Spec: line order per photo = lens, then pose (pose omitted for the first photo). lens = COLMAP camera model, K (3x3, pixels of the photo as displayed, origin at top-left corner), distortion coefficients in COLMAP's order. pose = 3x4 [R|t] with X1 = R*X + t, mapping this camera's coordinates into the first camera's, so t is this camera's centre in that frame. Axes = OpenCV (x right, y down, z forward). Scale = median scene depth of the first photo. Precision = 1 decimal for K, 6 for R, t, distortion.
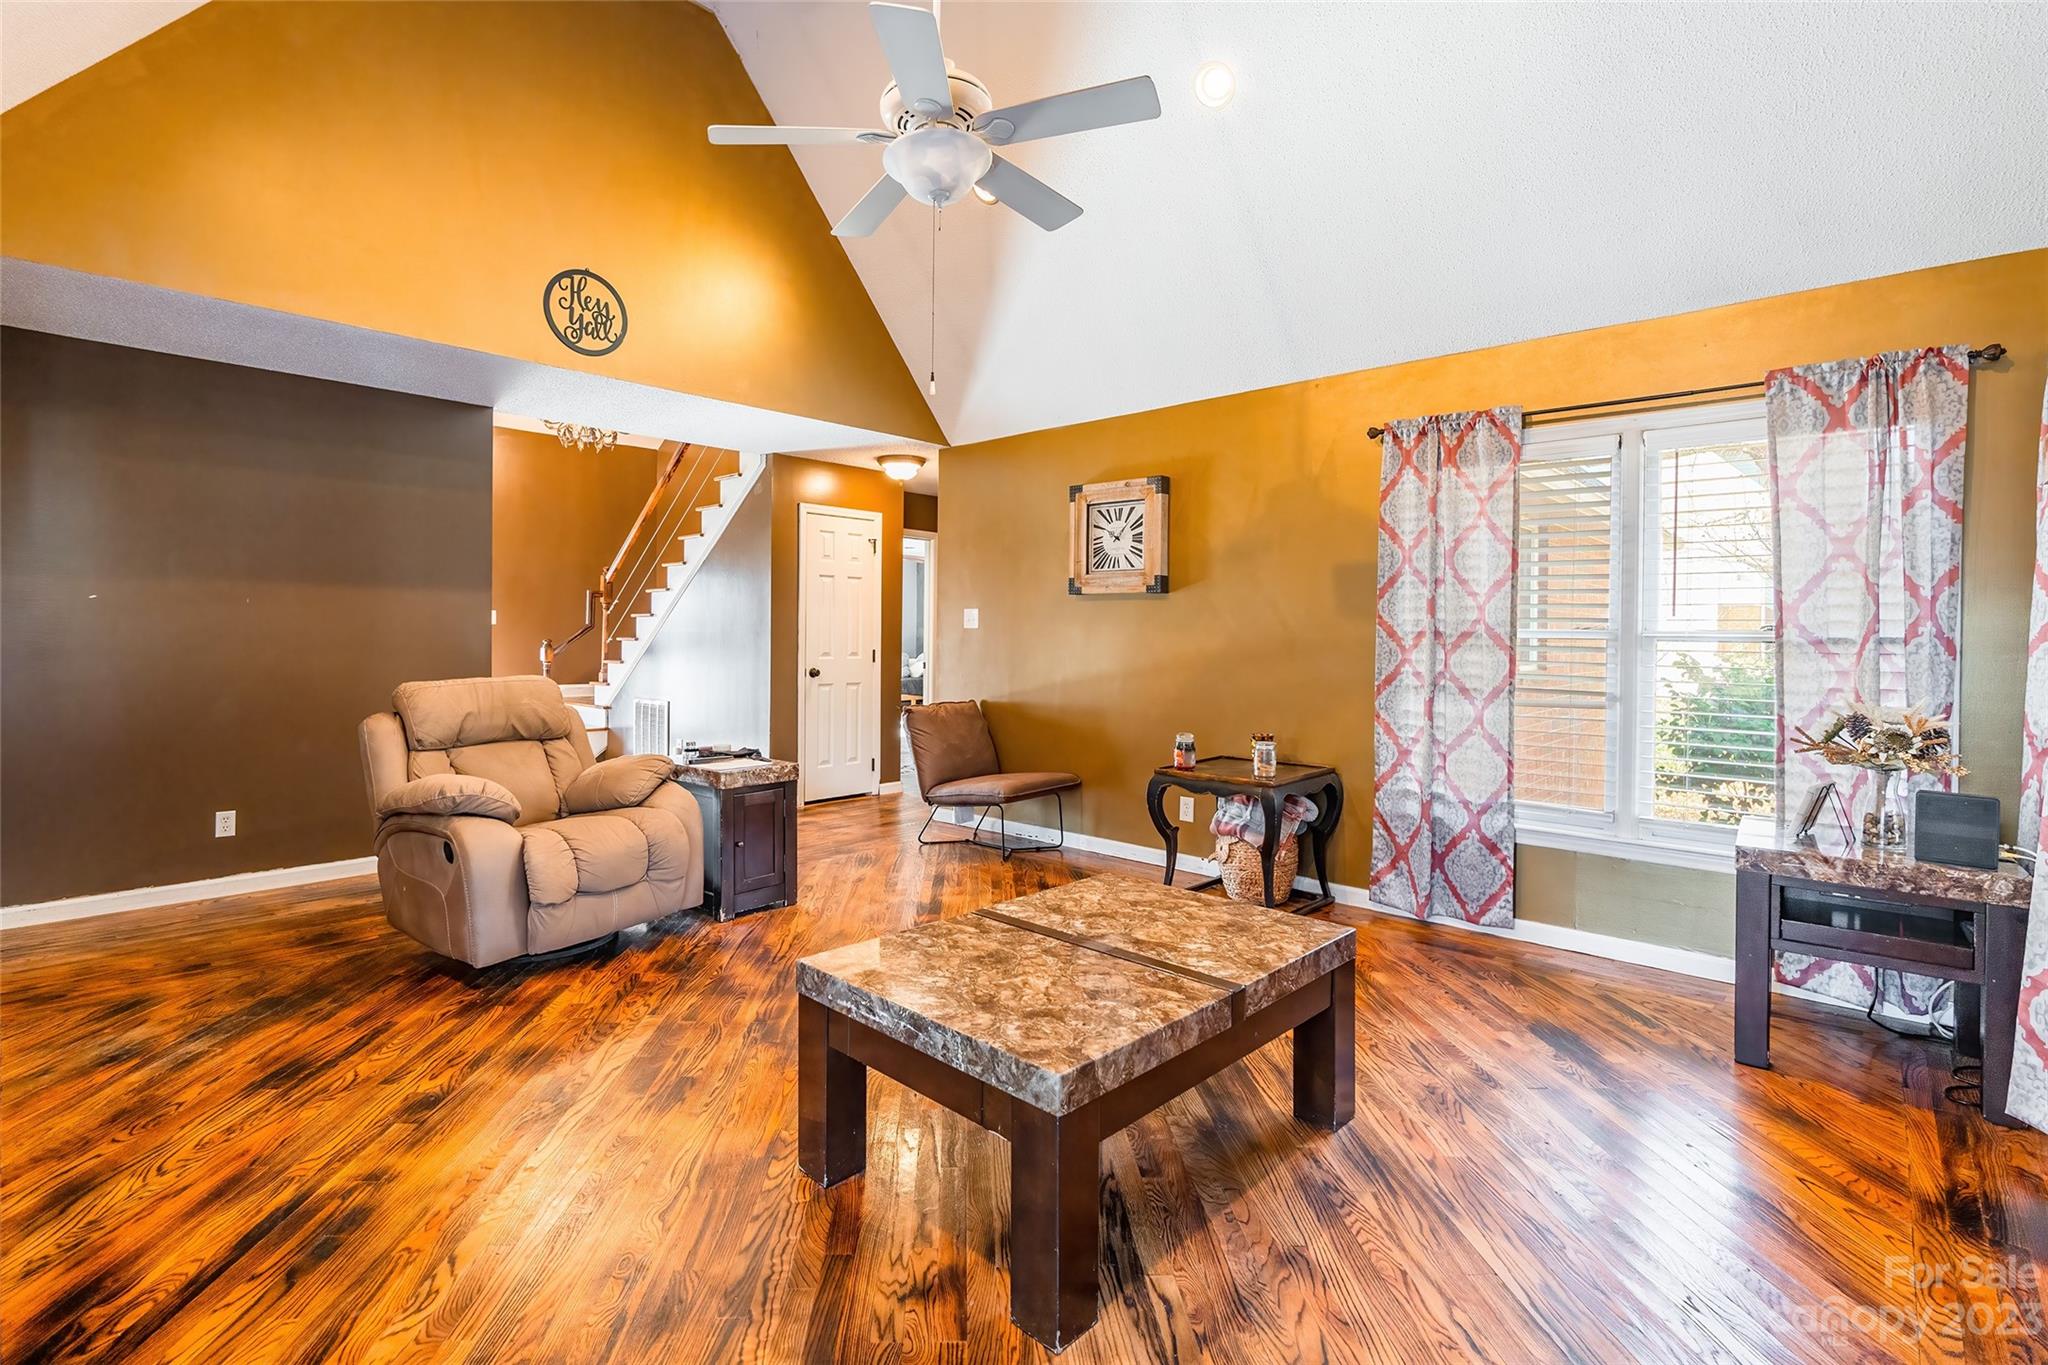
lens RADIAL K [[946.0, 0, 1025.6], [0, 946.0, 651.2], [0, 0, 1]] dist [-0.002126, -0.000364]
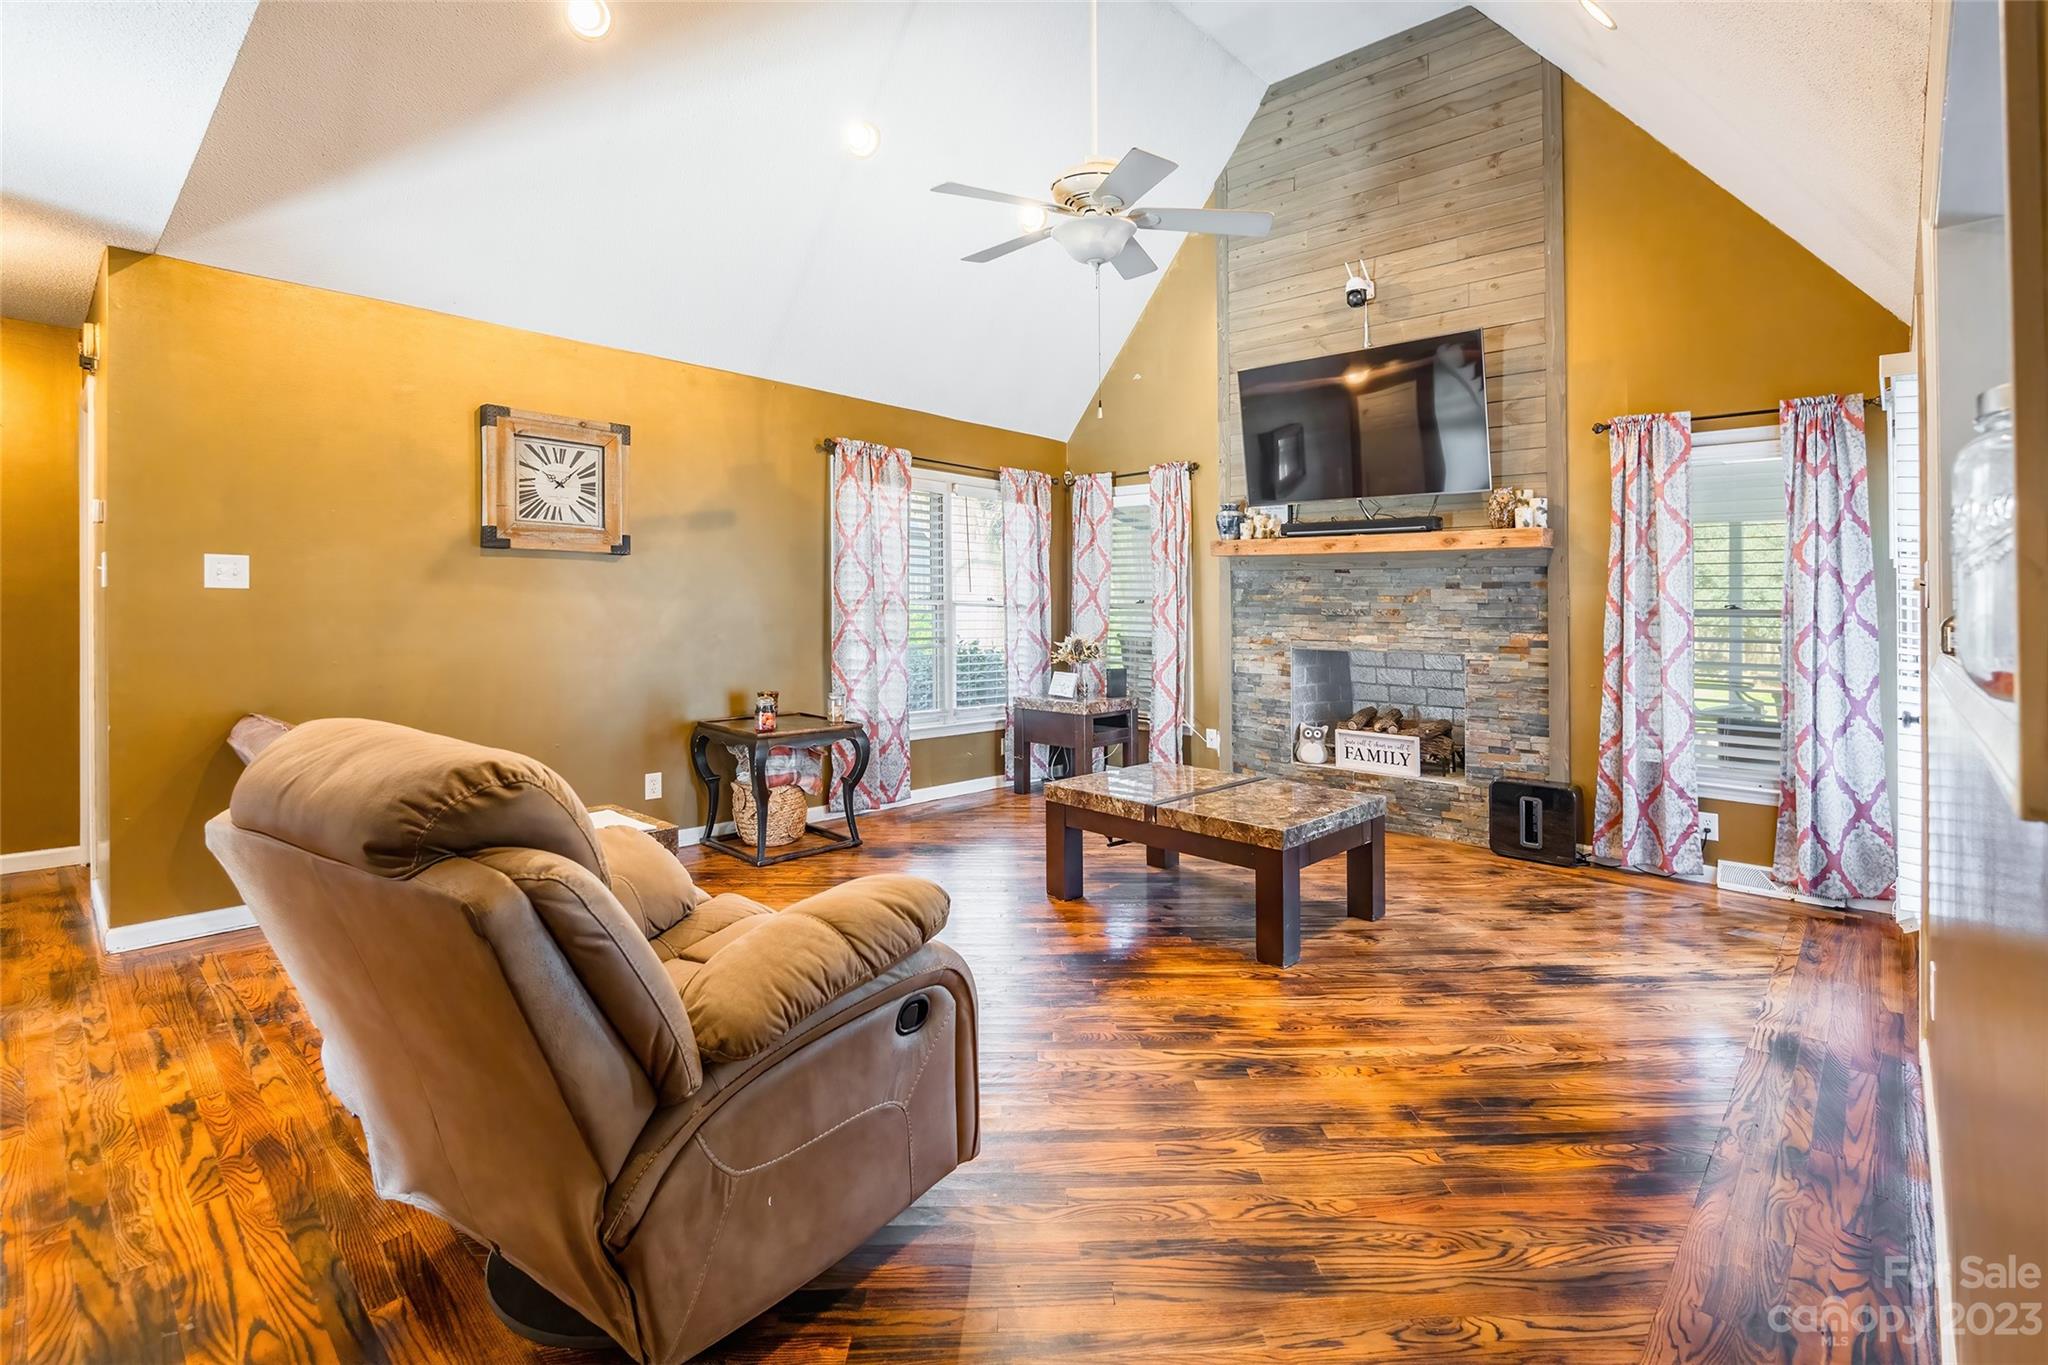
lens RADIAL K [[964.0, 0, 1018.7], [0, 964.0, 597.4], [0, 0, 1]] dist [-0.015046, 0.000560]
pose [[0.002093, 0.001467, 0.999997, -0.998069], [0.009994, 0.999949, -0.001488, -0.020567], [-0.999948, 0.009997, 0.002079, 0.803585]]
